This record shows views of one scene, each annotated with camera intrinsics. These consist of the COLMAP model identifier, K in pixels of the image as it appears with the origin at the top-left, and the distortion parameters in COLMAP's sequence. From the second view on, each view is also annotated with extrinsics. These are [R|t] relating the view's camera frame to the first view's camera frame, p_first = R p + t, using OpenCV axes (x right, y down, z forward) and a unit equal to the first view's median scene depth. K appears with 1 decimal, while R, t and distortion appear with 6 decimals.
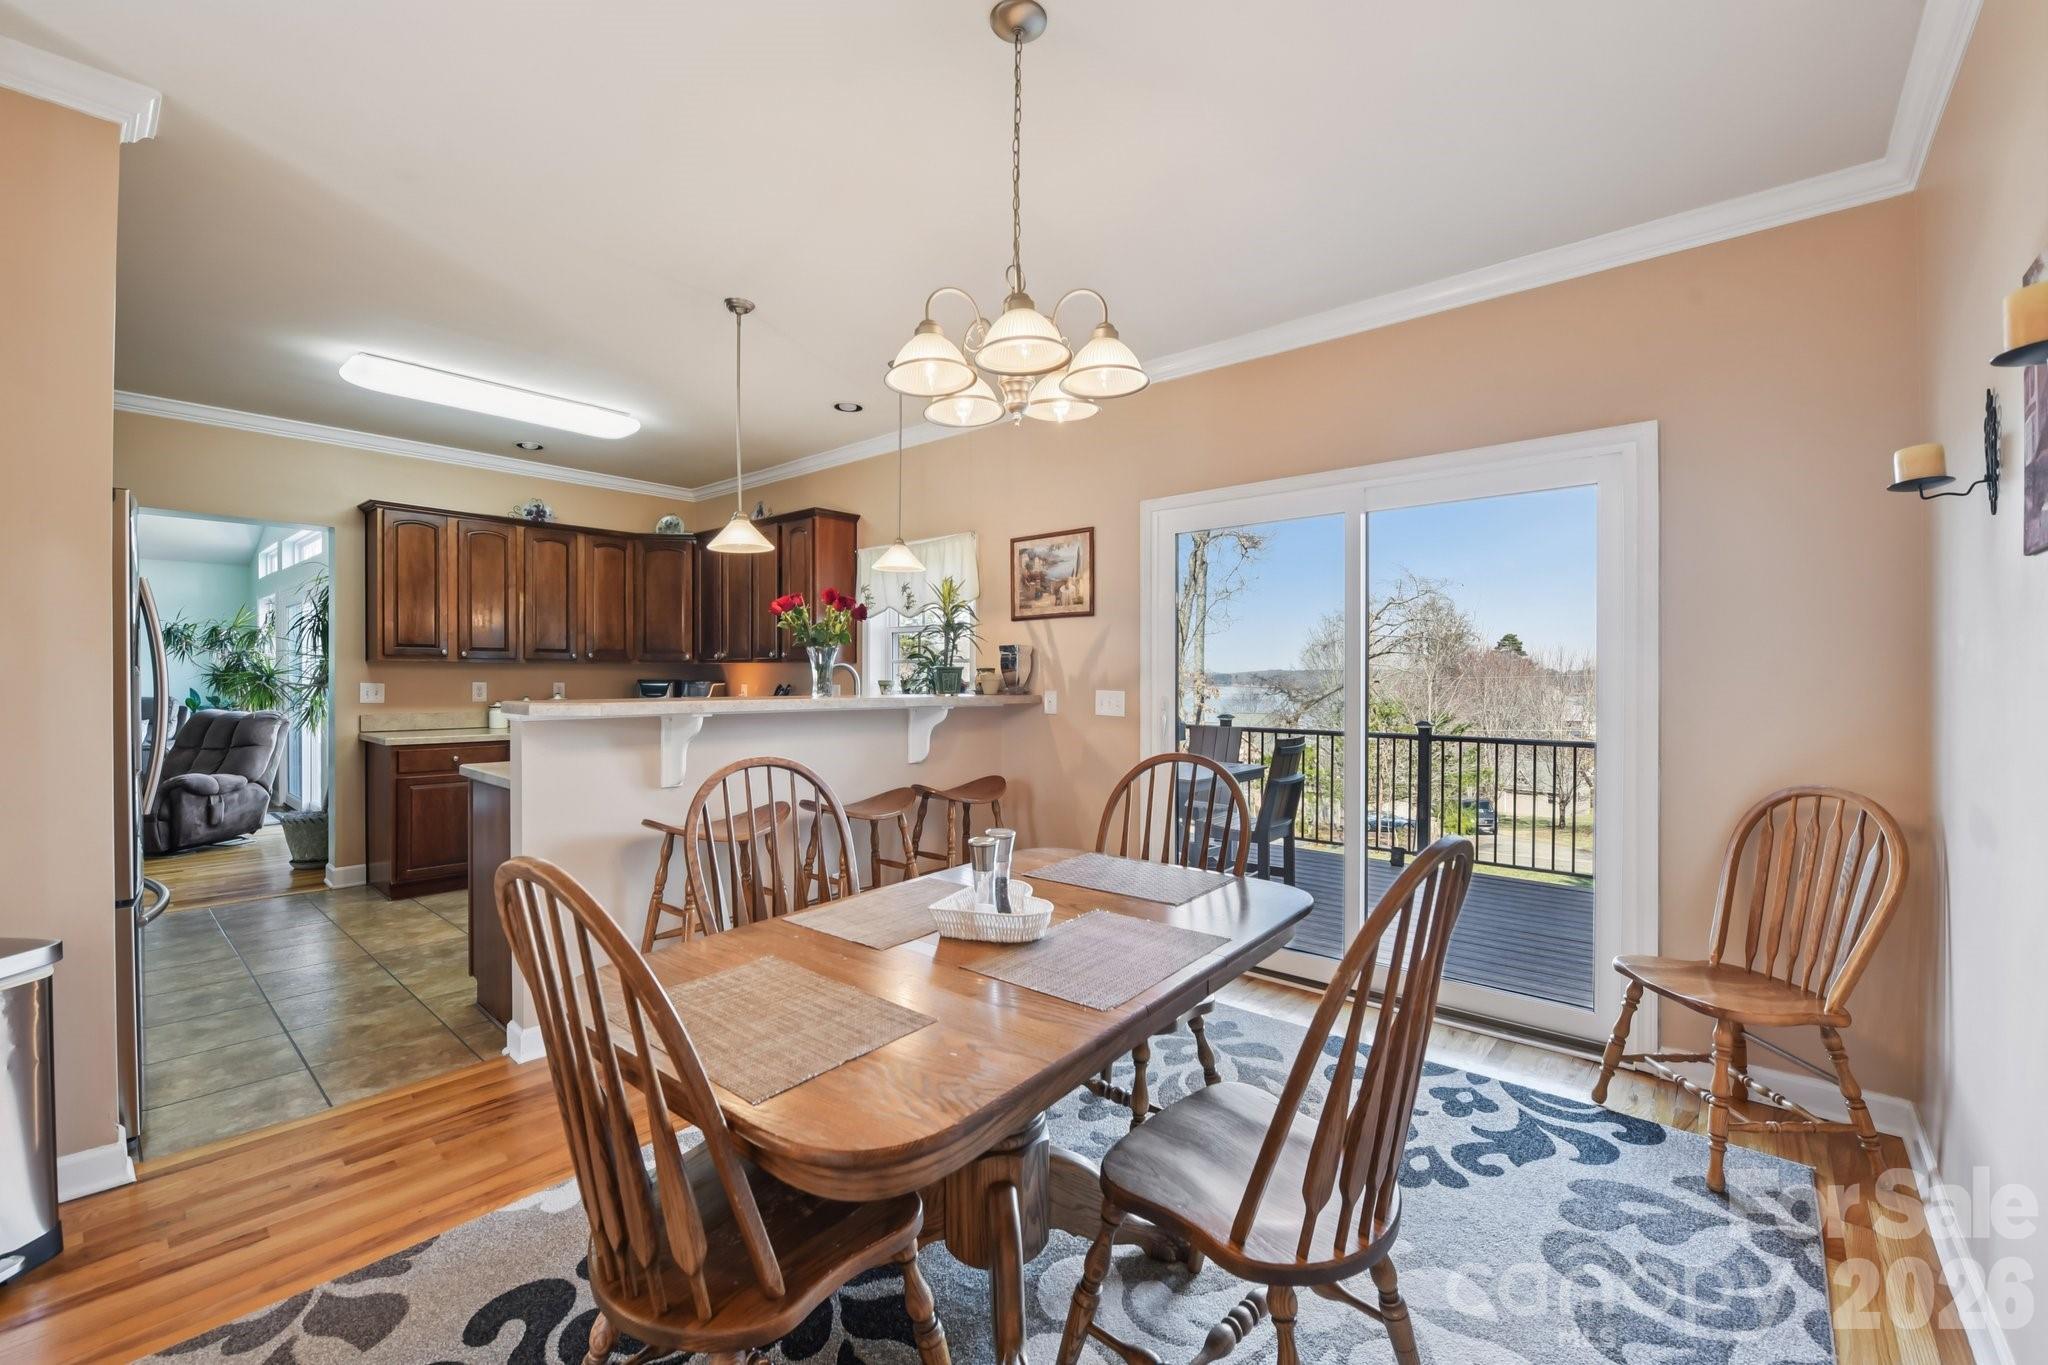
lens RADIAL K [[864.7, 0, 1024.0], [0, 864.7, 682.5], [0, 0, 1]] dist [-0.003638, -0.000782]
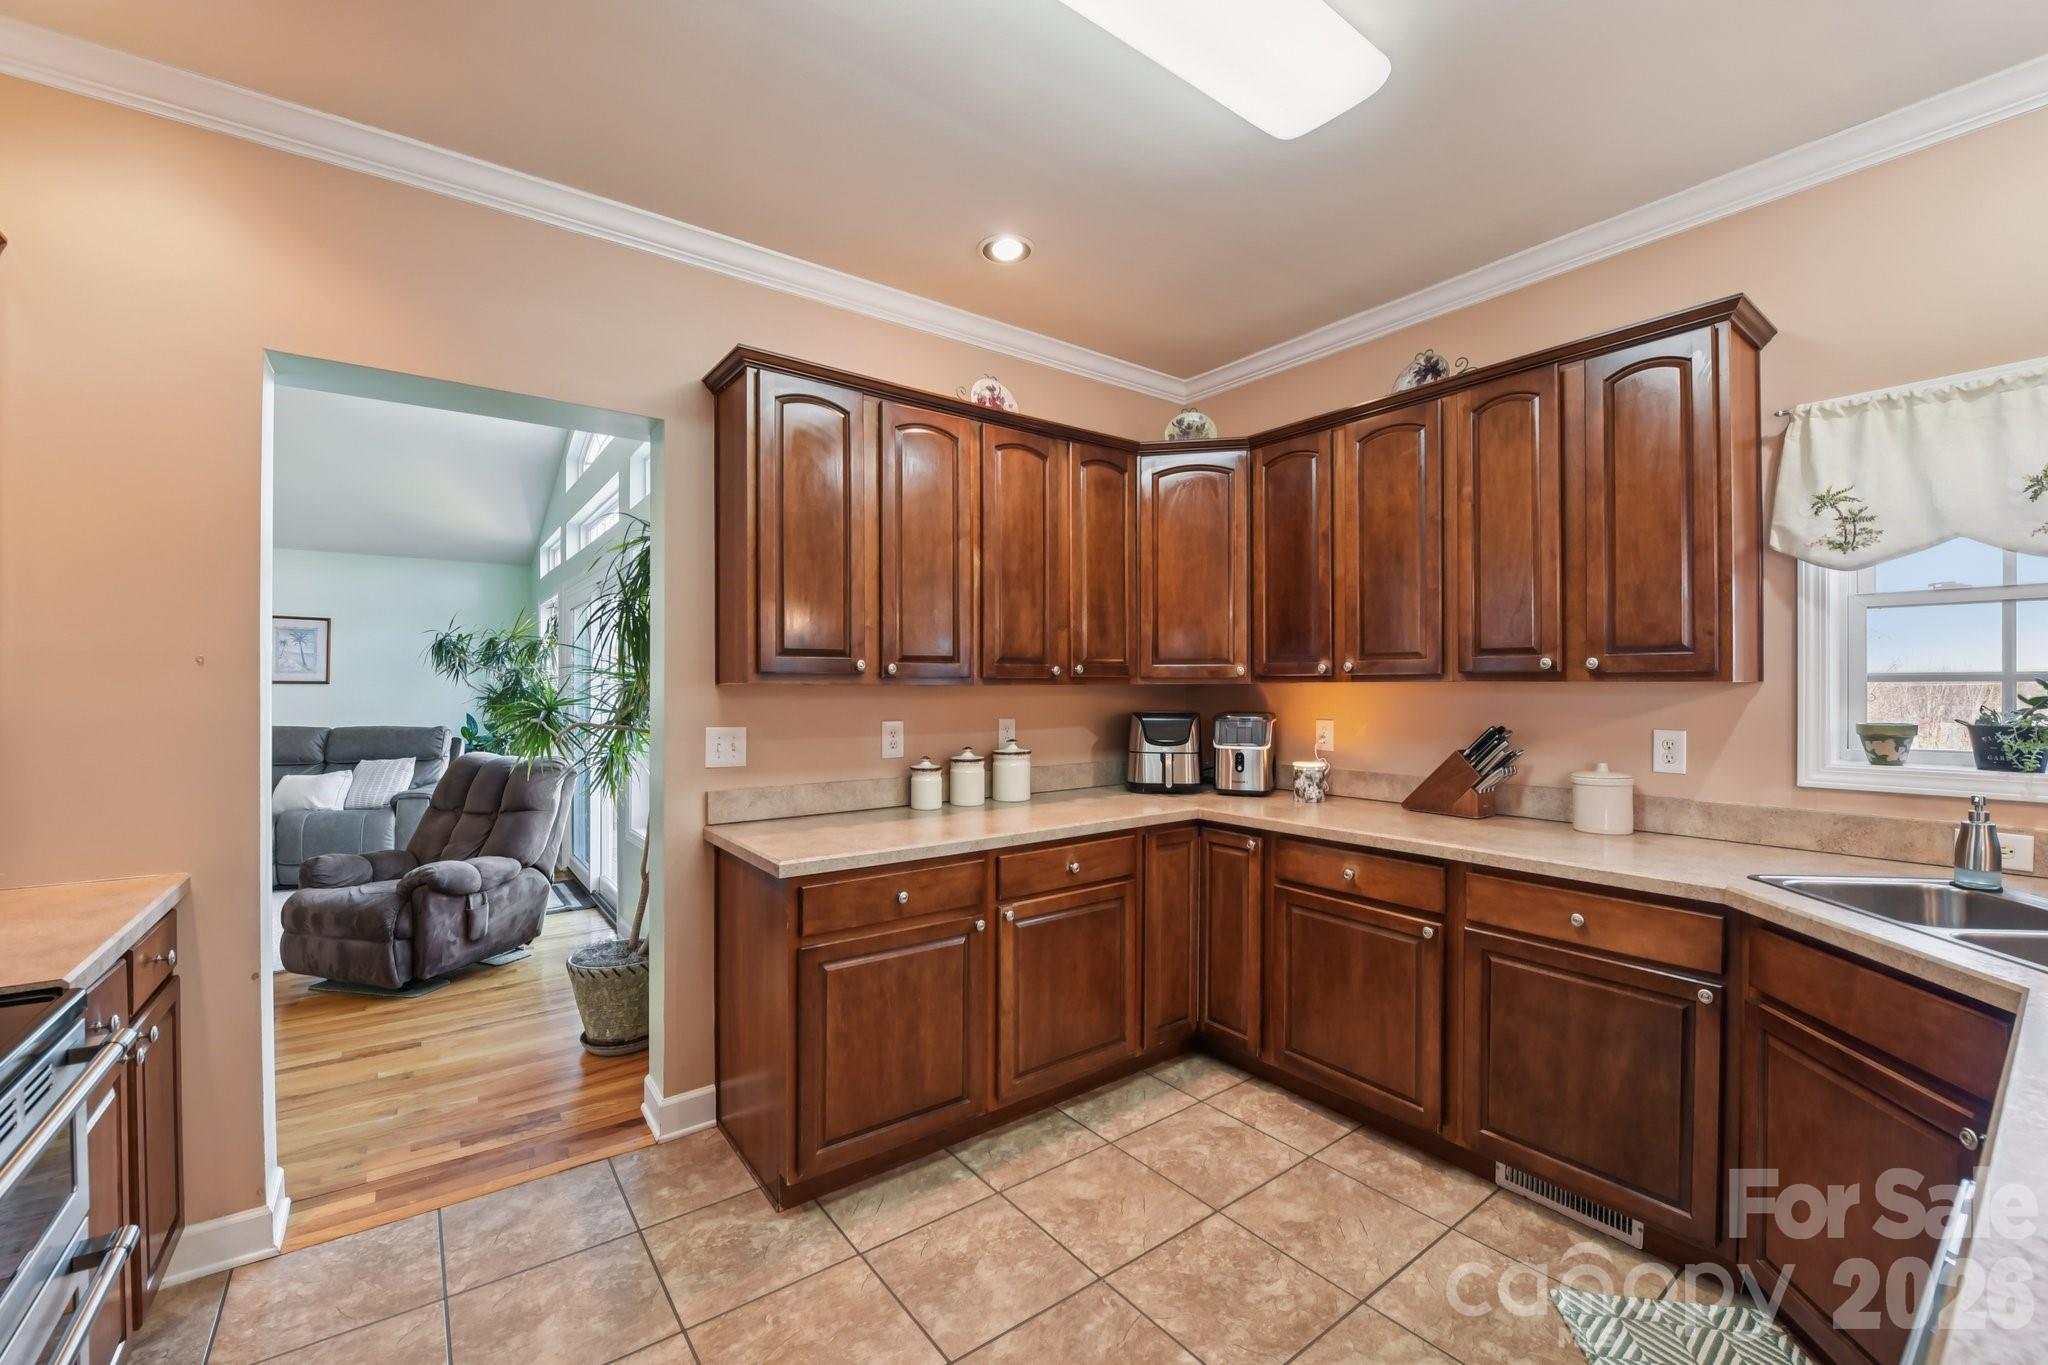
lens RADIAL K [[830.2, 0, 1024.0], [0, 830.2, 682.5], [0, 0, 1]] dist [-0.001626, -0.000358]
pose [[0.979639, -0.006386, -0.200666, -0.425714], [0.004046, 0.999919, -0.012070, -0.016766], [0.200727, 0.011013, 0.979585, 0.487656]]
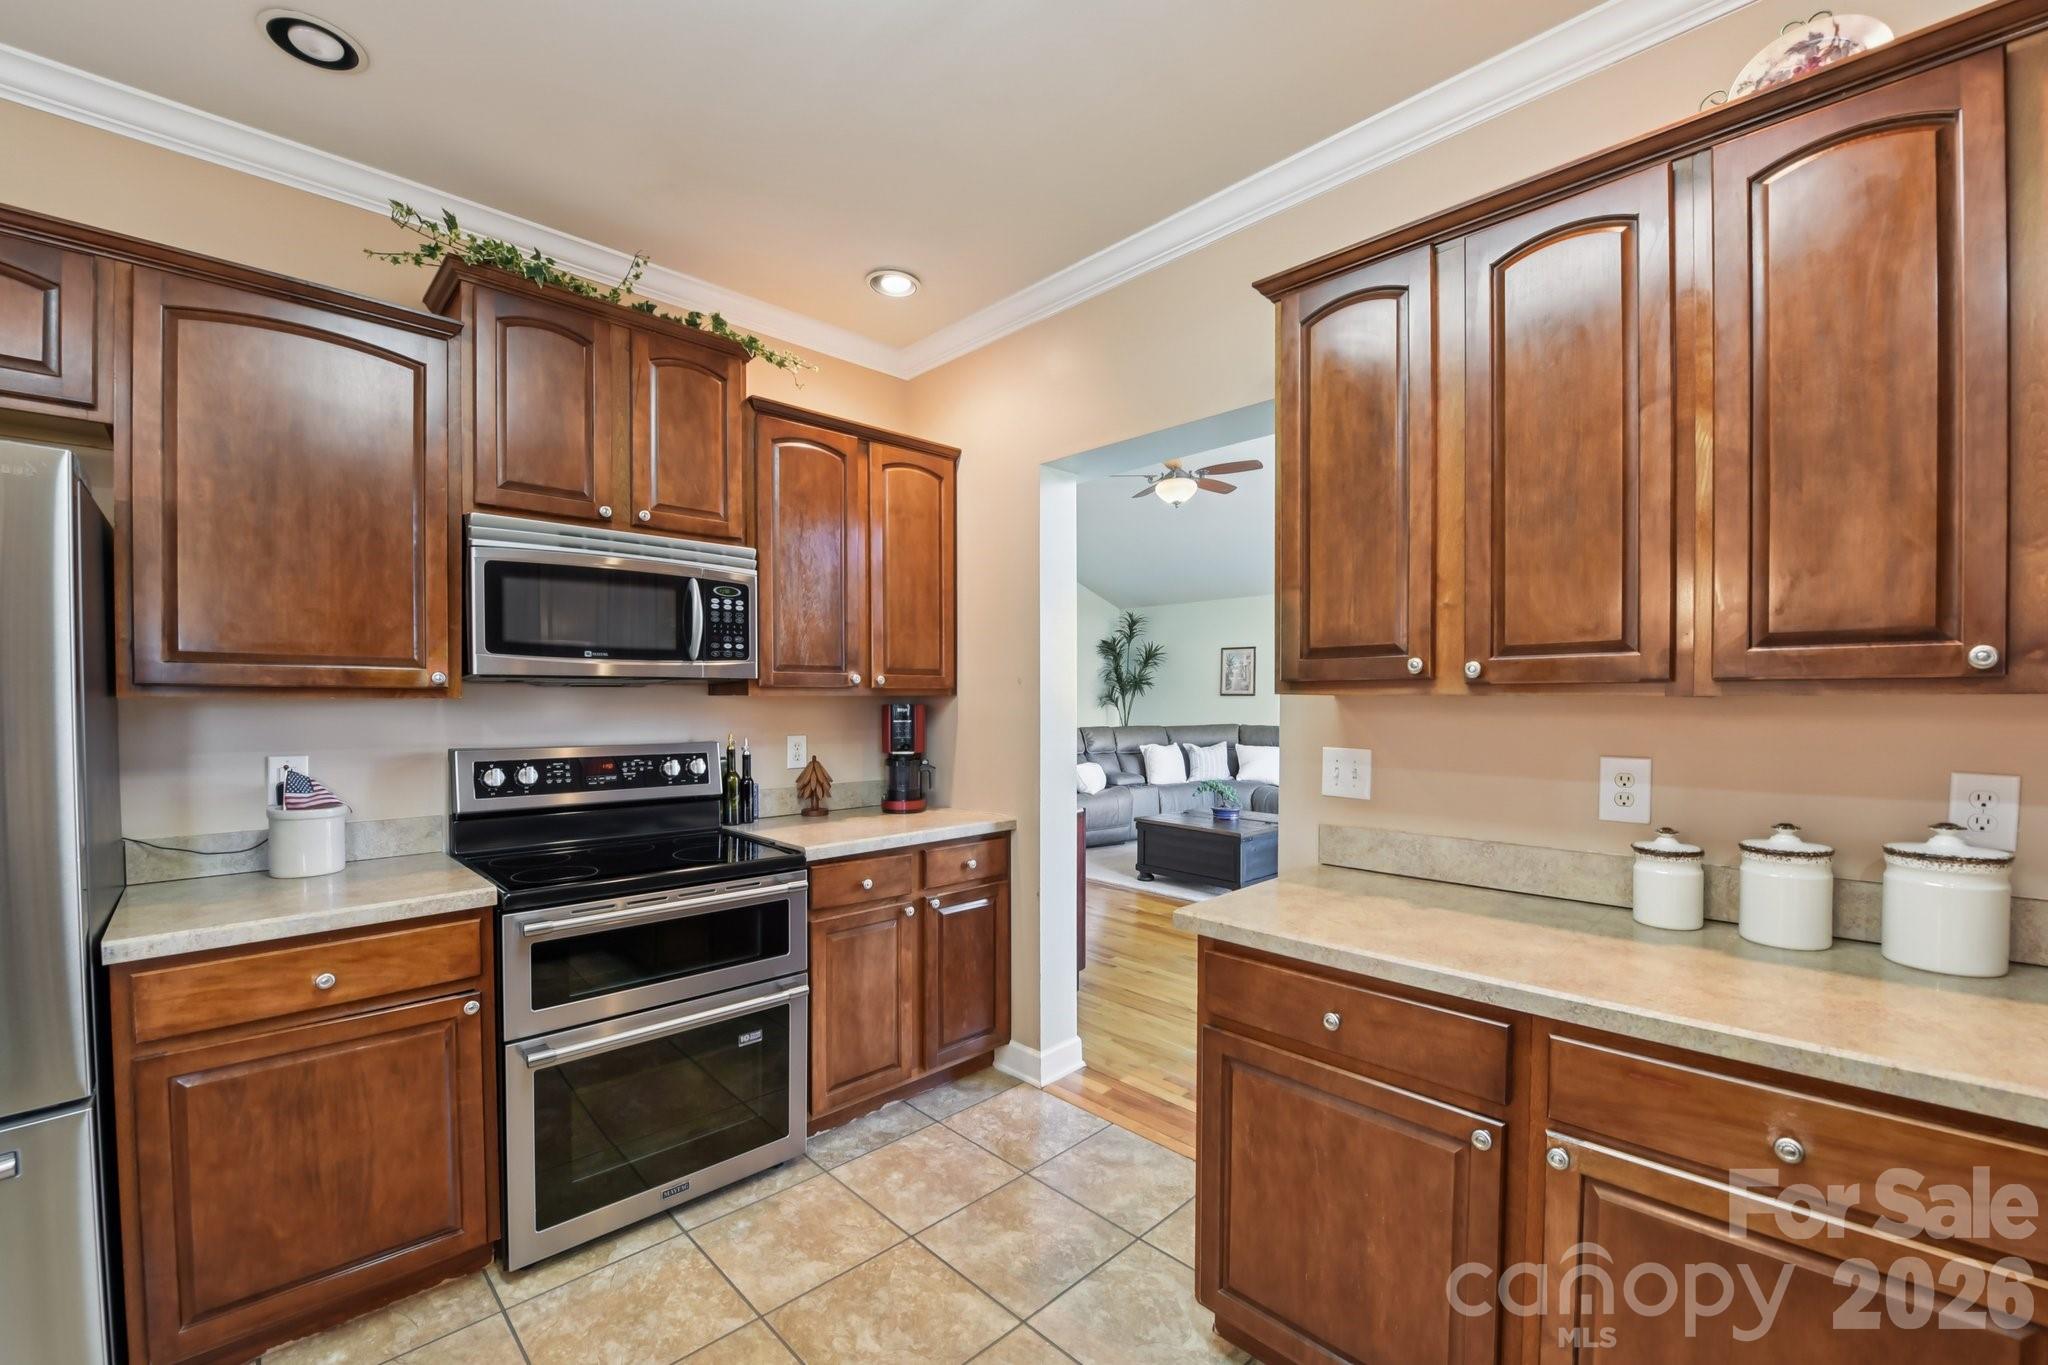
lens RADIAL K [[846.0, 0, 1026.5], [0, 846.0, 714.6], [0, 0, 1]] dist [-0.020282, -0.000093]
pose [[-0.070564, 0.017559, -0.997353, -0.304584], [-0.002340, 0.999839, 0.017768, -0.019356], [0.997505, 0.003587, -0.070512, 0.769102]]
